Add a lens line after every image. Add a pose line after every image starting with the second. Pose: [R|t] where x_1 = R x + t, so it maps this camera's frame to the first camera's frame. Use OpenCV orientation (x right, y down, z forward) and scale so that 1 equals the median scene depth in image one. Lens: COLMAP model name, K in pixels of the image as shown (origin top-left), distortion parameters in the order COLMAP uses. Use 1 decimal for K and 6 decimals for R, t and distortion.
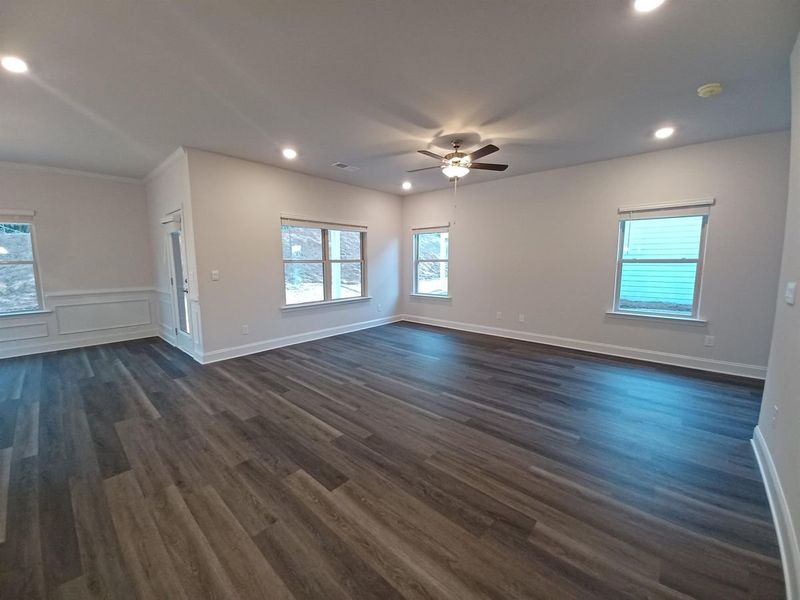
lens RADIAL K [[310.7, 0, 396.8], [0, 310.7, 296.6], [0, 0, 1]] dist [0.020389, -0.017631]
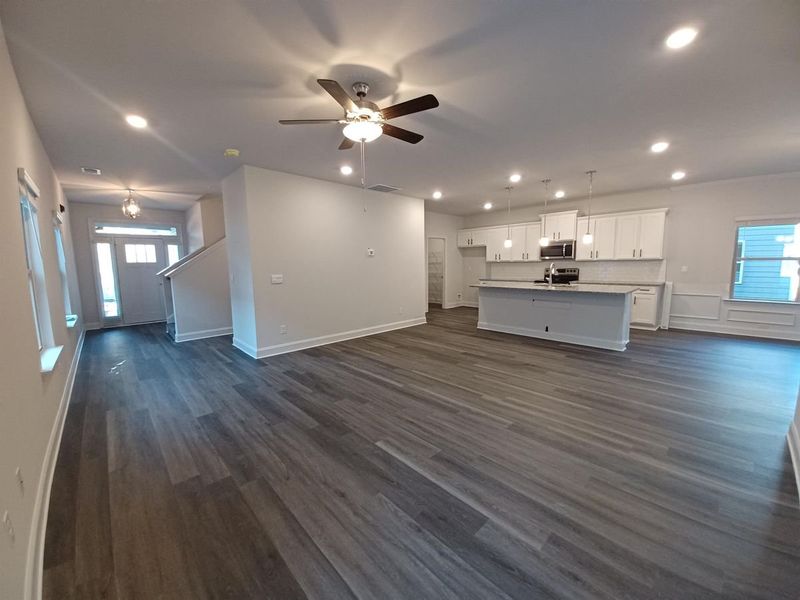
lens RADIAL K [[310.7, 0, 396.8], [0, 310.7, 296.6], [0, 0, 1]] dist [0.020389, -0.017631]
pose [[-0.996194, 0.008884, 0.086713, 0.063911], [0.027851, 0.975088, 0.220062, -0.208931], [-0.082597, 0.221639, -0.971624, 1.782453]]
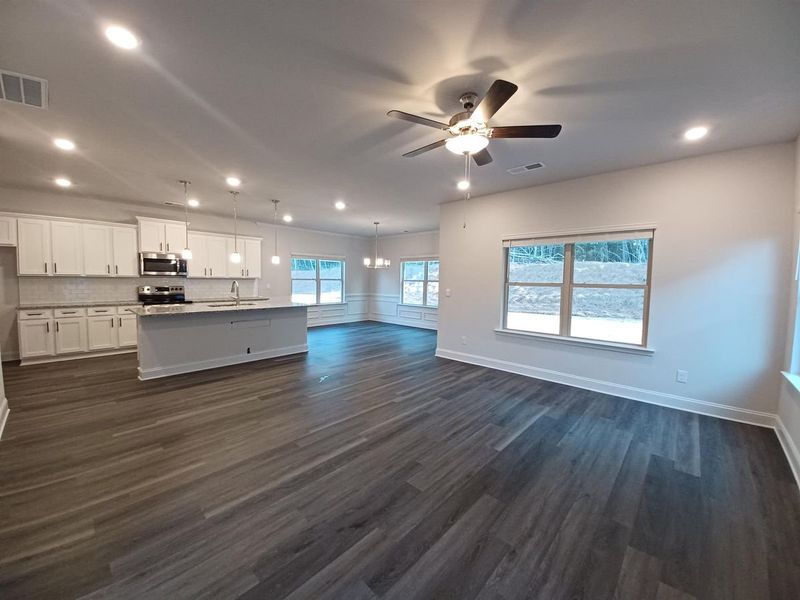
lens RADIAL K [[310.7, 0, 396.8], [0, 310.7, 296.6], [0, 0, 1]] dist [0.020389, -0.017631]
pose [[-0.023997, 0.057188, -0.998075, 0.869023], [-0.130721, 0.989611, 0.059846, -0.119934], [0.991129, 0.131905, -0.016272, 0.939666]]
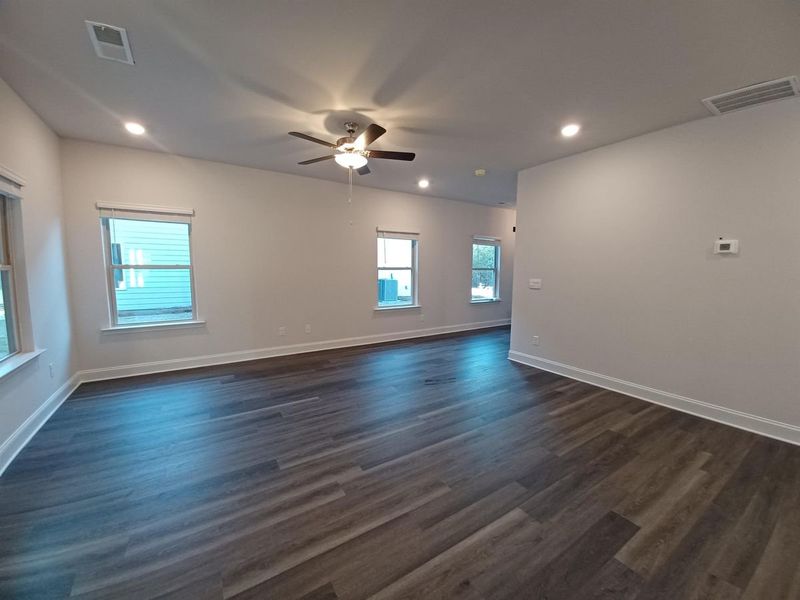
lens RADIAL K [[310.7, 0, 396.8], [0, 310.7, 296.6], [0, 0, 1]] dist [0.020389, -0.017631]
pose [[0.276153, -0.084852, 0.957361, -0.620289], [0.102352, 0.993027, 0.058490, -0.081177], [-0.955648, 0.081836, 0.282912, 0.702993]]
